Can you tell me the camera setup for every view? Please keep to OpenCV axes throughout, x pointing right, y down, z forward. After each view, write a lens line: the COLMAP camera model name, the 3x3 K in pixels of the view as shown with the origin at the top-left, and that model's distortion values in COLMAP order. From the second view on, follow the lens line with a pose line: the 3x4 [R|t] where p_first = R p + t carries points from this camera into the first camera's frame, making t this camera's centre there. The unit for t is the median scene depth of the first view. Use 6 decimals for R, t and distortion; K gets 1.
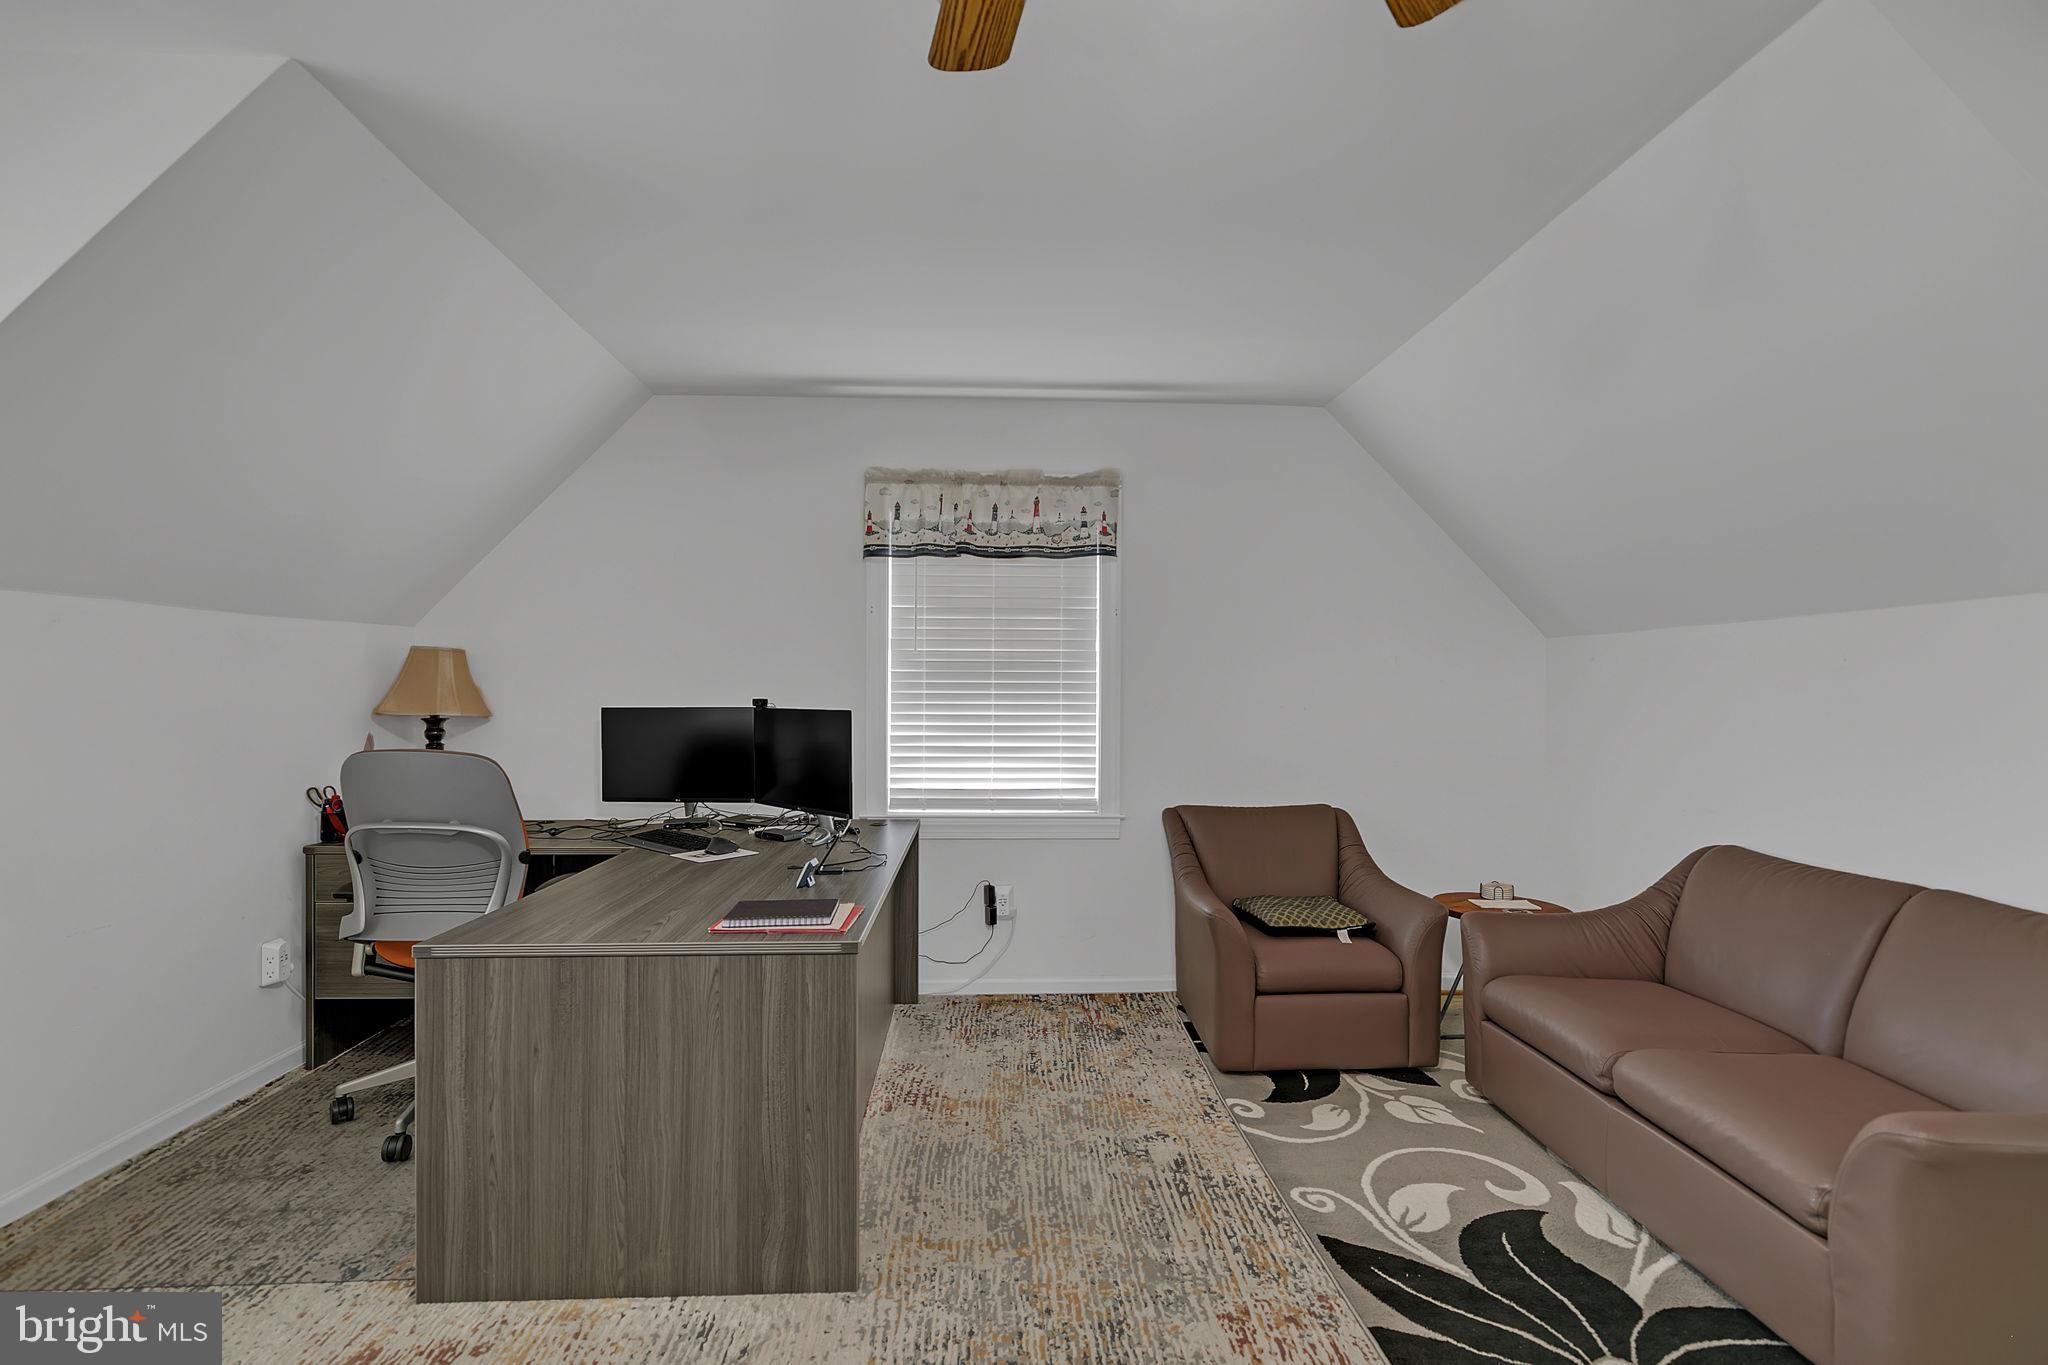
lens RADIAL K [[931.3, 0, 1024.0], [0, 931.3, 682.5], [0, 0, 1]] dist [0.001970, -0.000717]
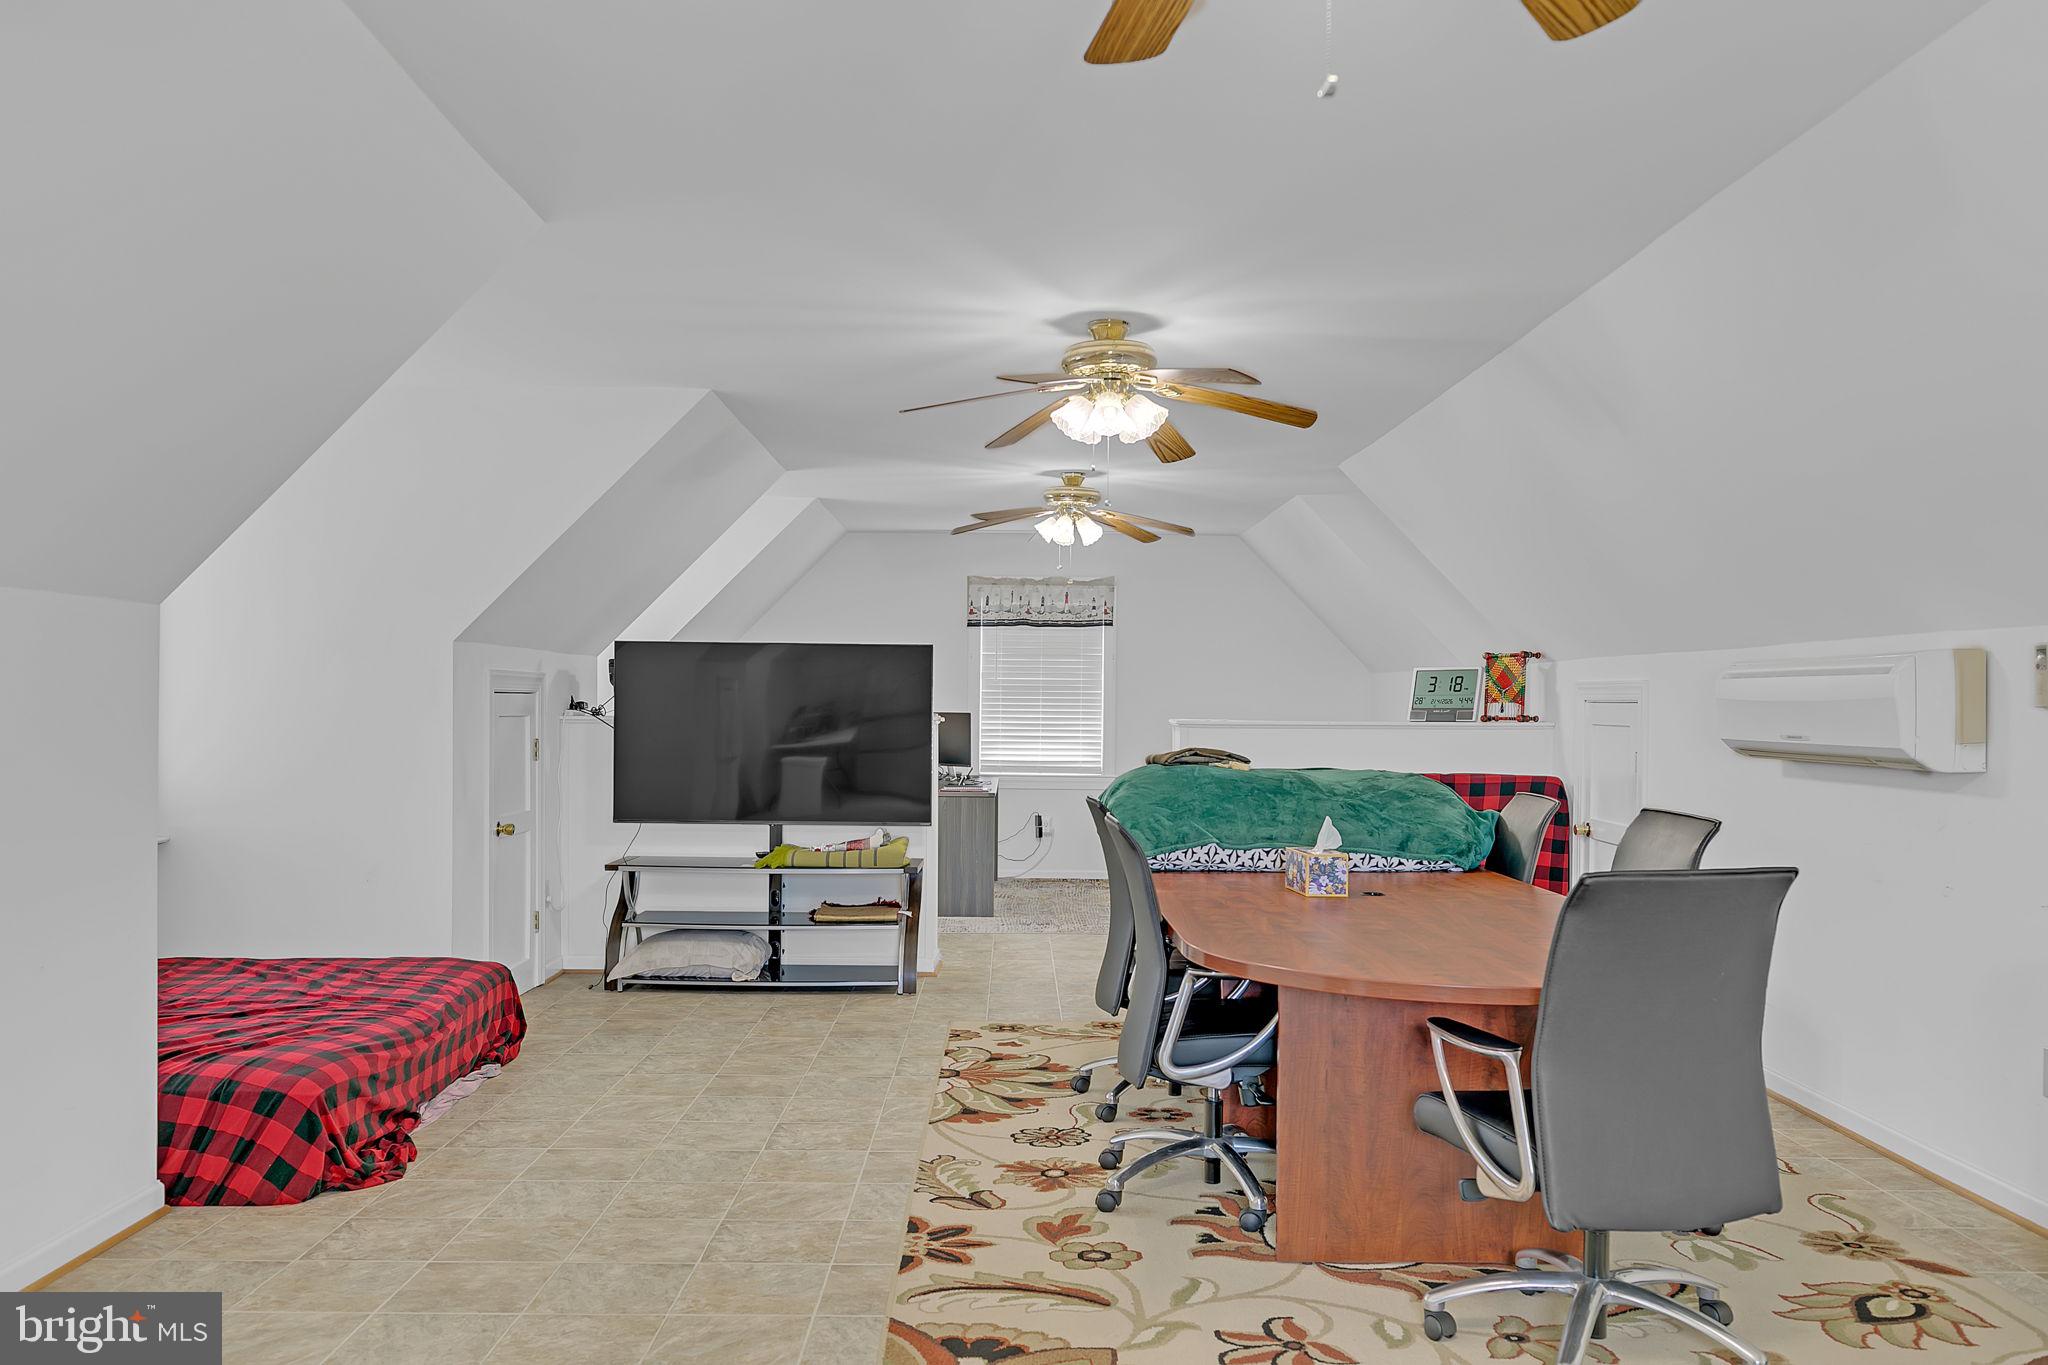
lens RADIAL K [[1577.5, 0, 1026.5], [0, 1577.5, 699.5], [0, 0, 1]] dist [-0.004075, -0.000467]
pose [[0.999351, 0.006570, -0.035409, 0.043604], [-0.006476, 0.999975, 0.002760, -0.007638], [0.035426, -0.002529, 0.999369, -1.942217]]
